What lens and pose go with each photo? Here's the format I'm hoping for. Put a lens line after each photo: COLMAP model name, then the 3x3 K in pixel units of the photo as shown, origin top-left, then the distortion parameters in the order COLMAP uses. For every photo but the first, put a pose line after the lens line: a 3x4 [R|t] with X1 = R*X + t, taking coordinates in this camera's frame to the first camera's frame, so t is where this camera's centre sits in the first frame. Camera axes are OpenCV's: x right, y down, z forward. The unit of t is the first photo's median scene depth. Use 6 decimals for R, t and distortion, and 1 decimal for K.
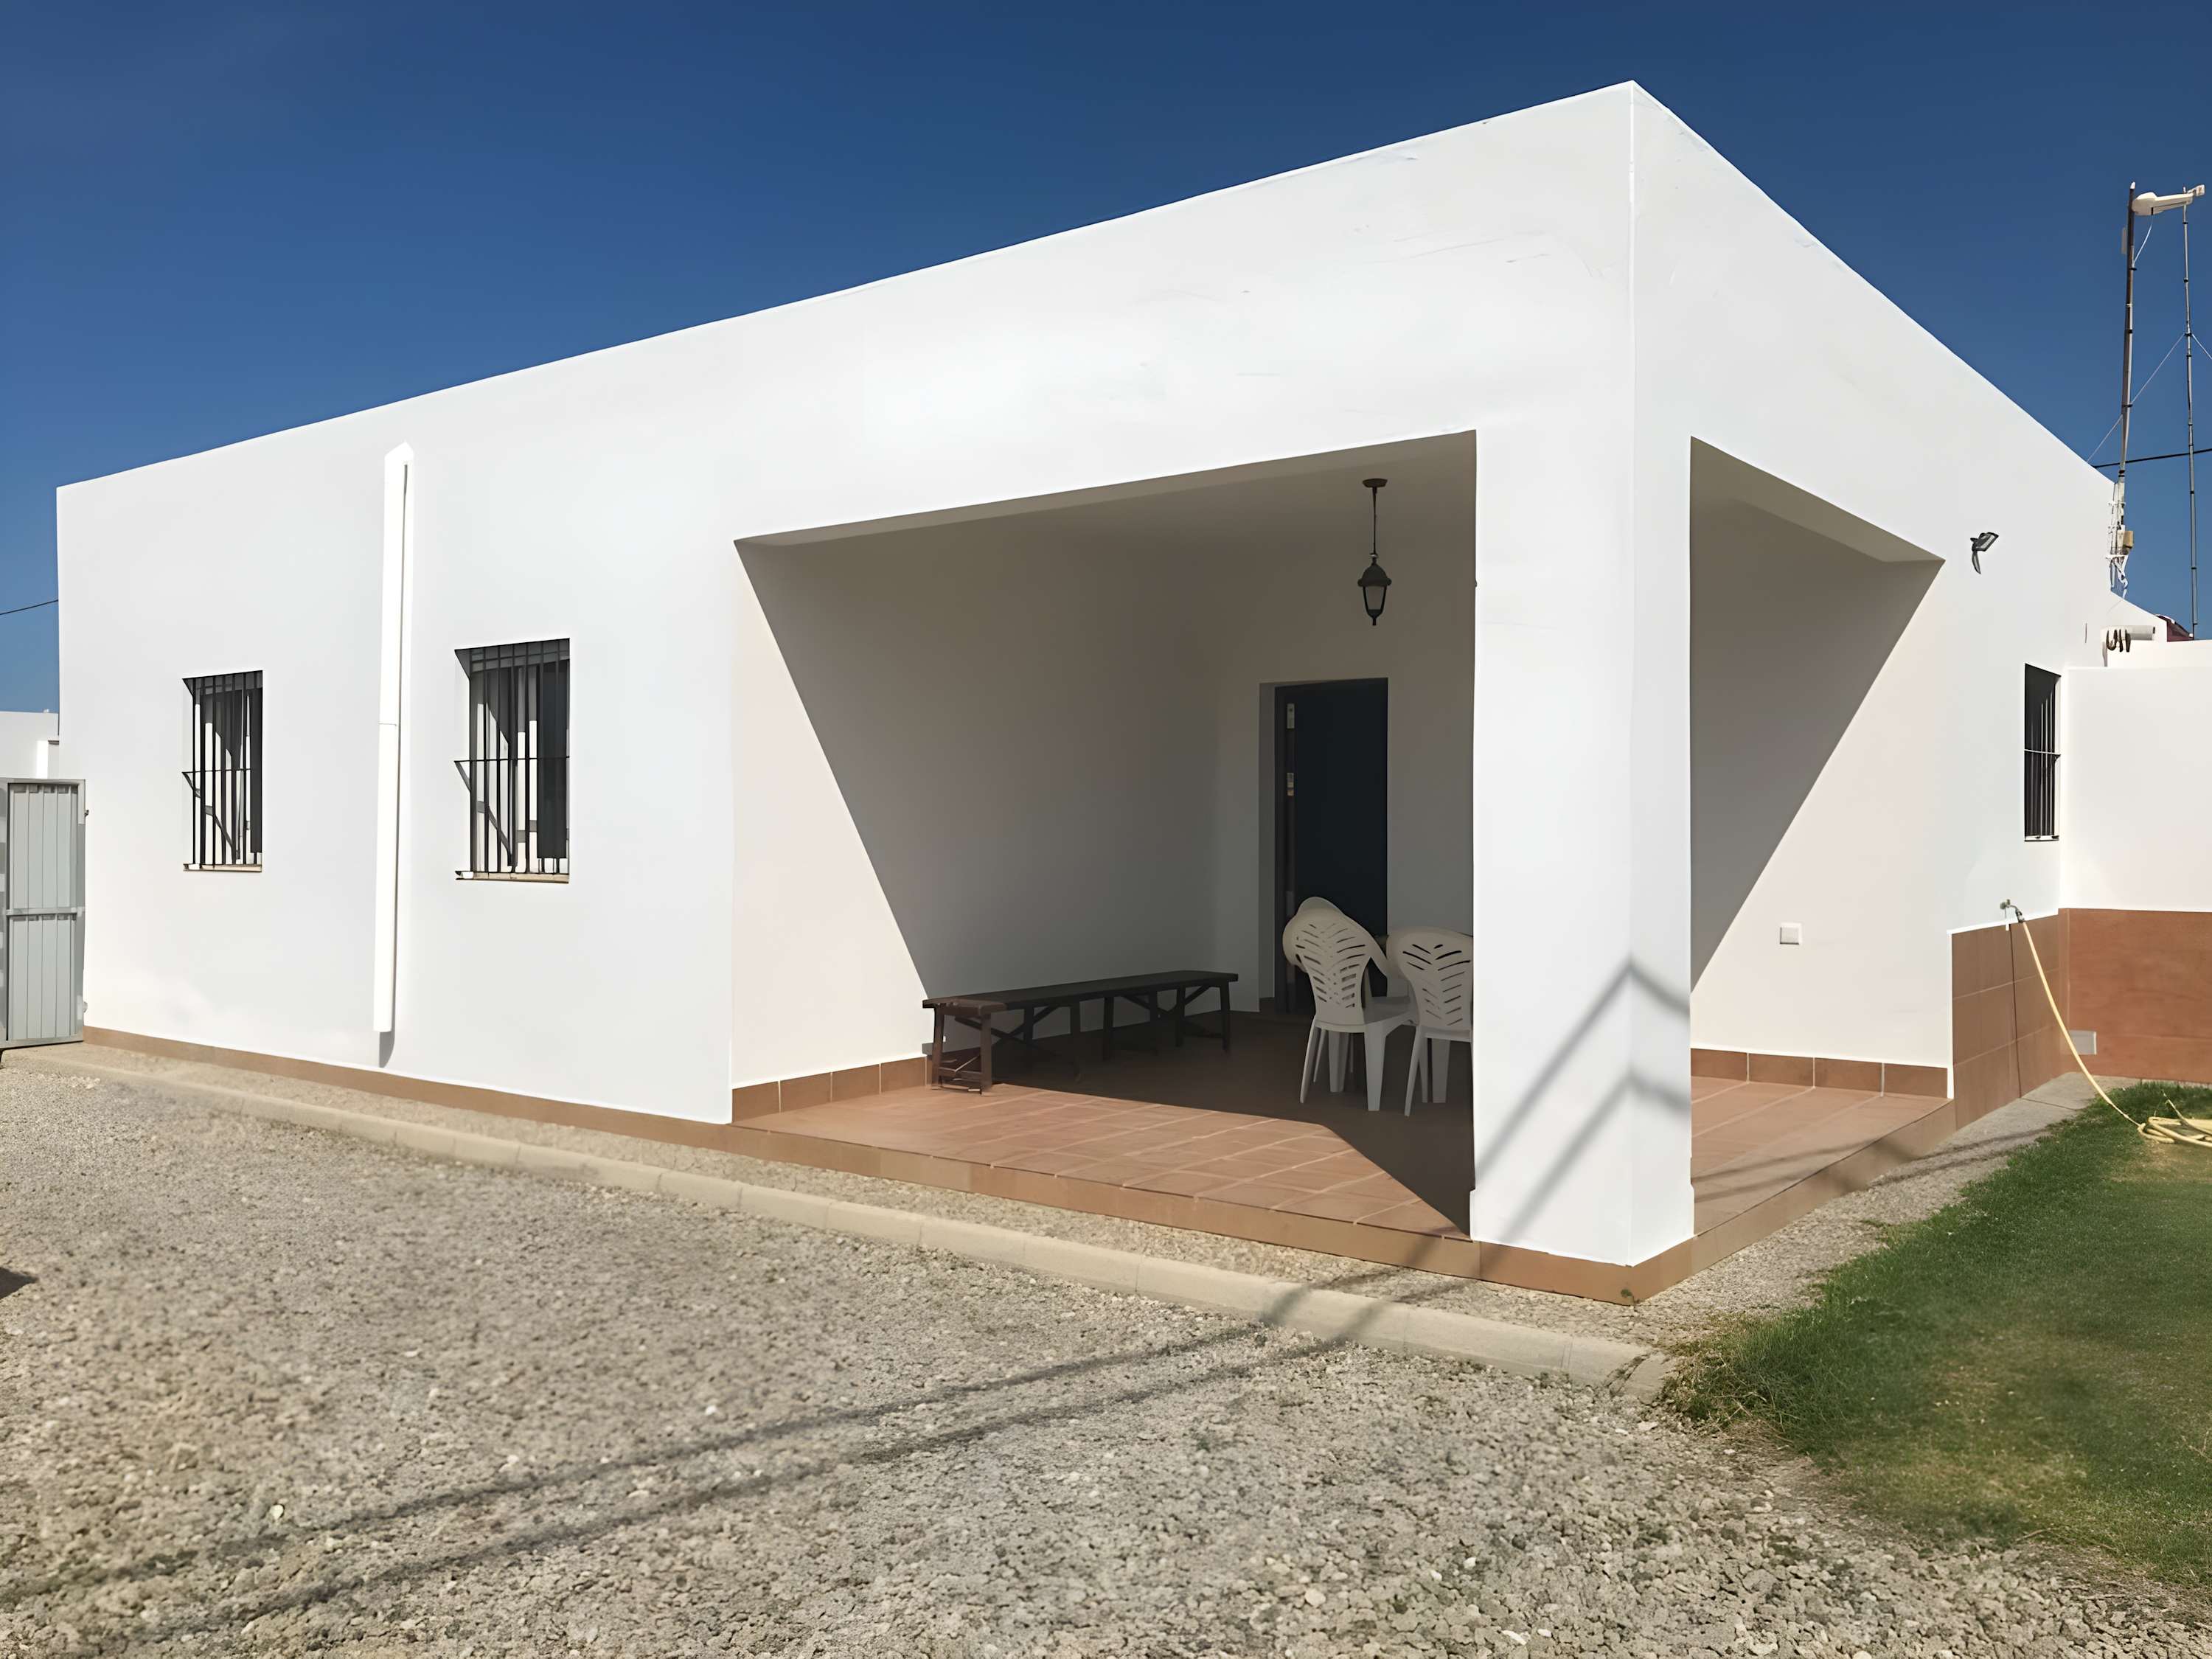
lens RADIAL K [[1546.7, 0, 1106.0], [0, 1546.7, 829.5], [0, 0, 1]] dist [-0.015382, 0.026674]
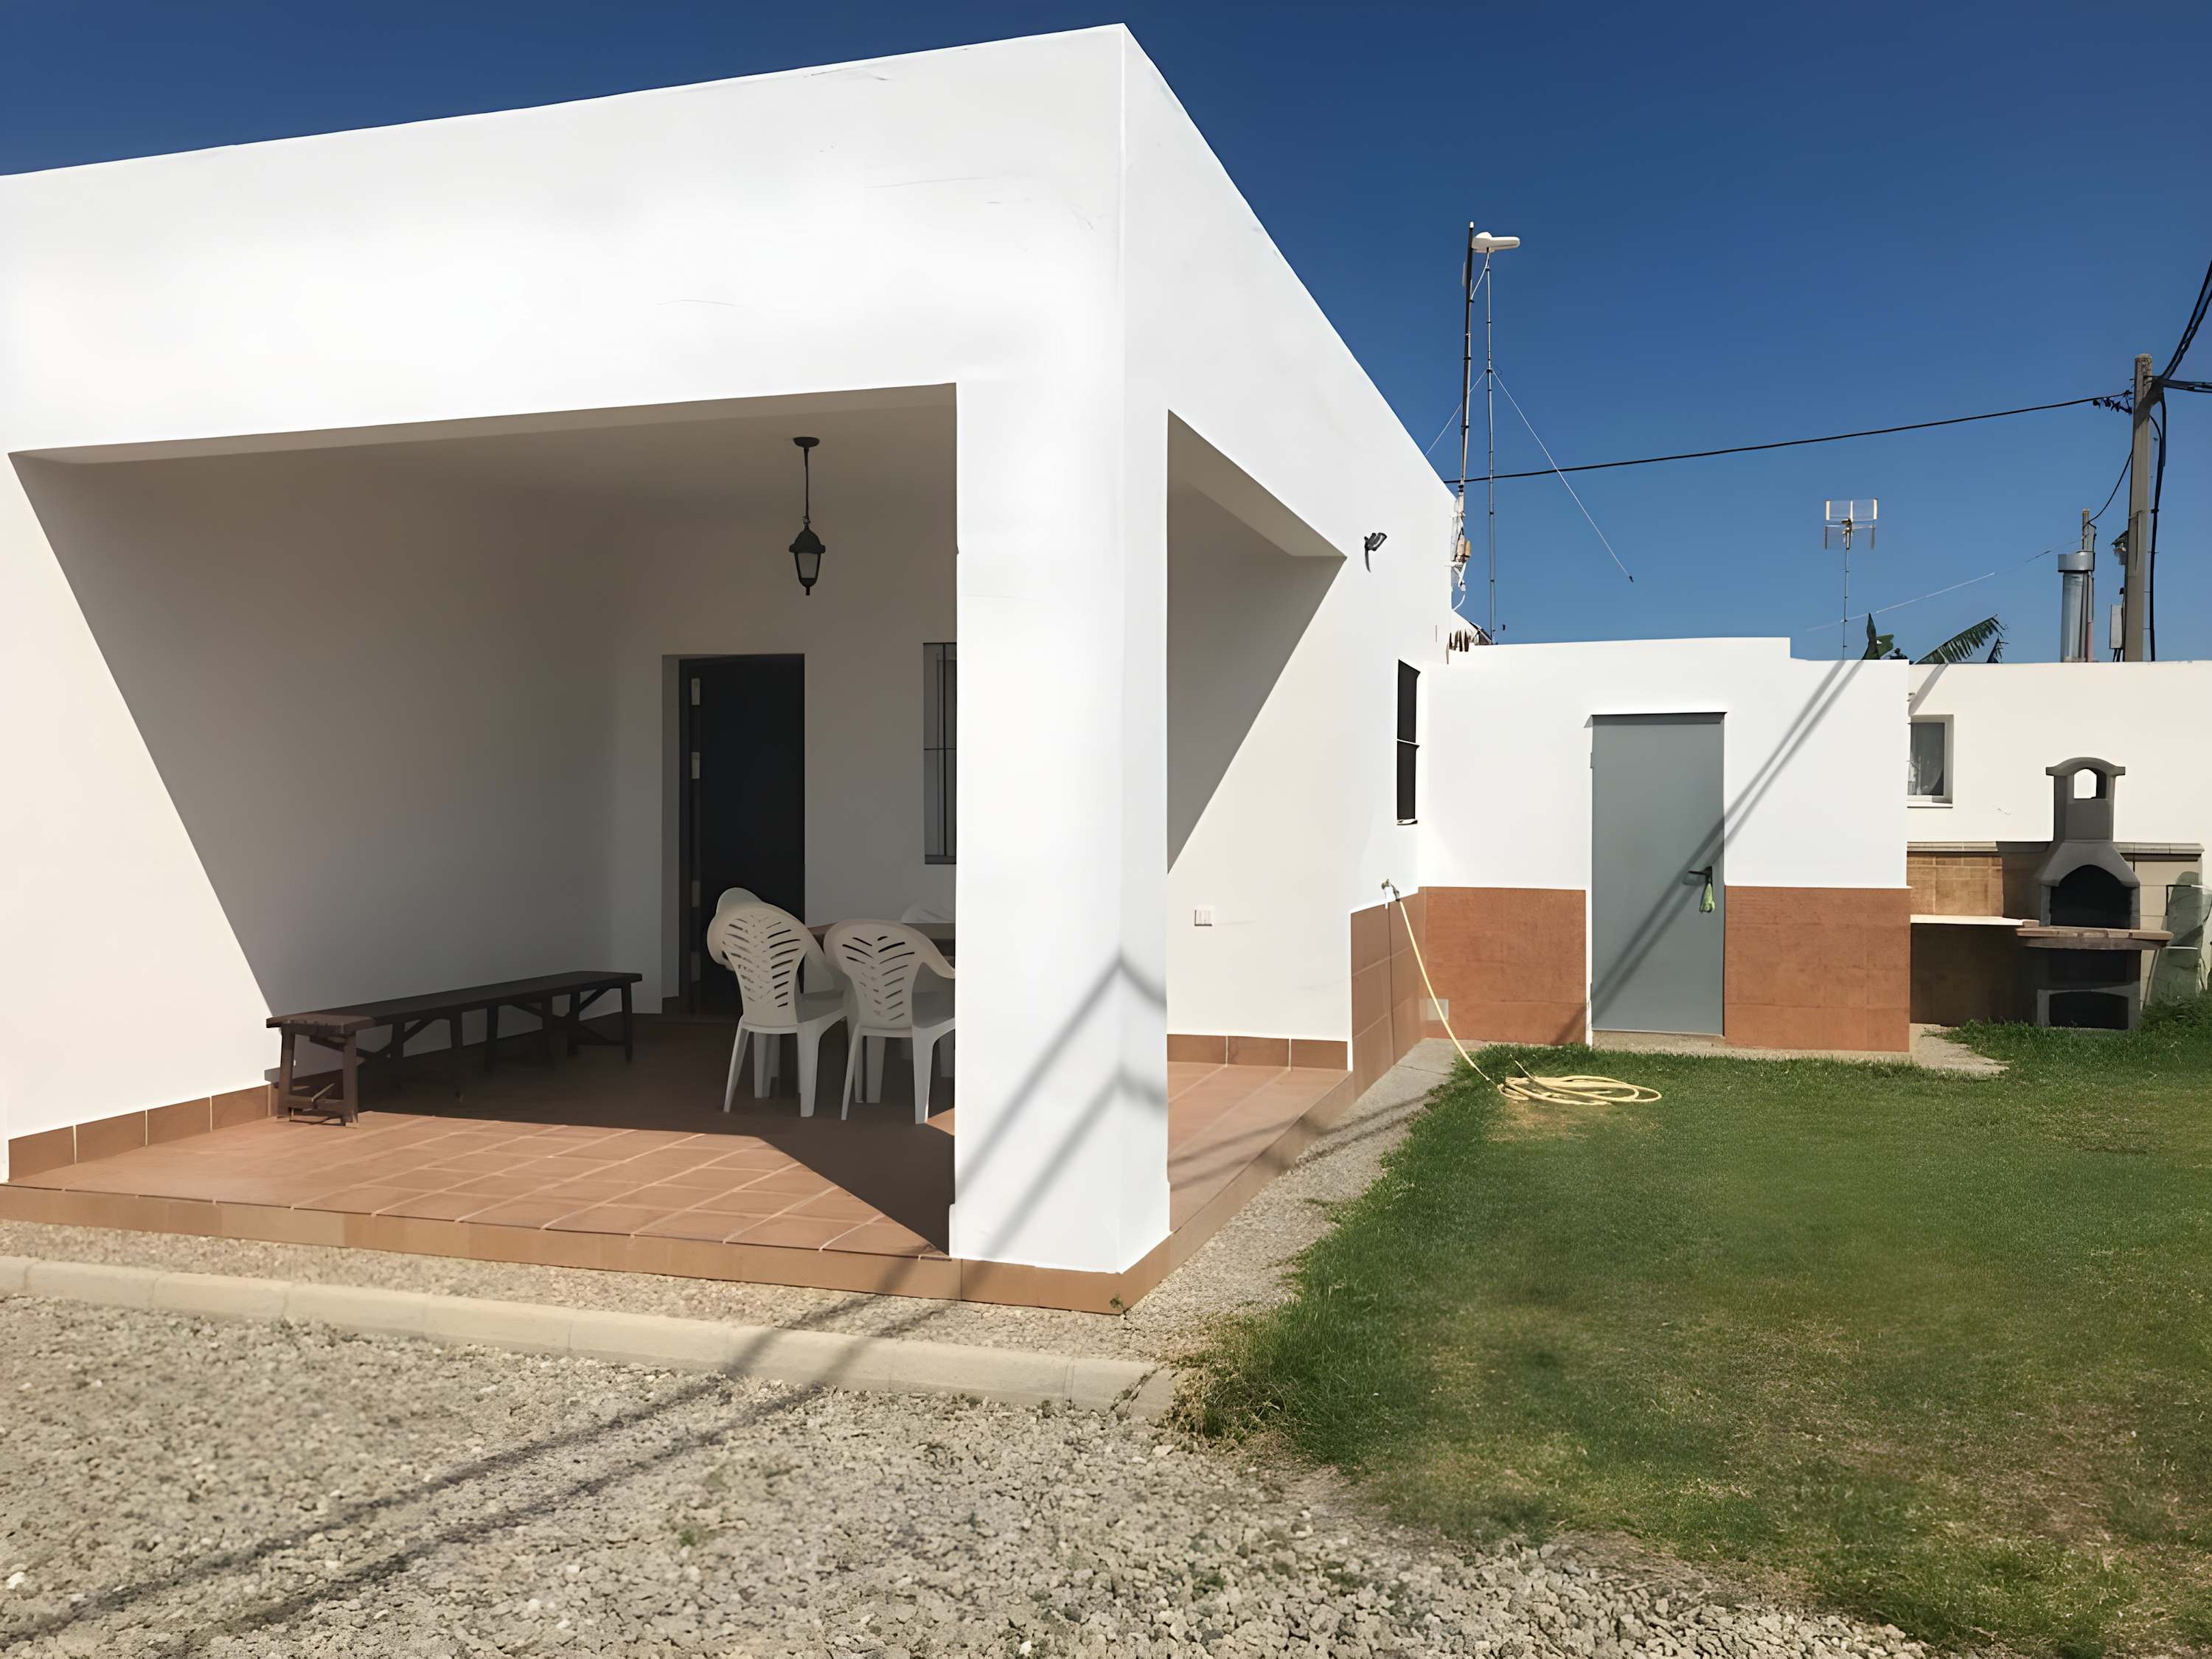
lens RADIAL K [[1585.3, 0, 999.3], [0, 1585.3, 828.3], [0, 0, 1]] dist [0.022056, -0.023995]
pose [[0.944331, -0.003709, 0.328976, -0.050843], [0.000174, 0.999942, 0.010773, -0.003534], [-0.328996, -0.010116, 0.944277, 0.095360]]
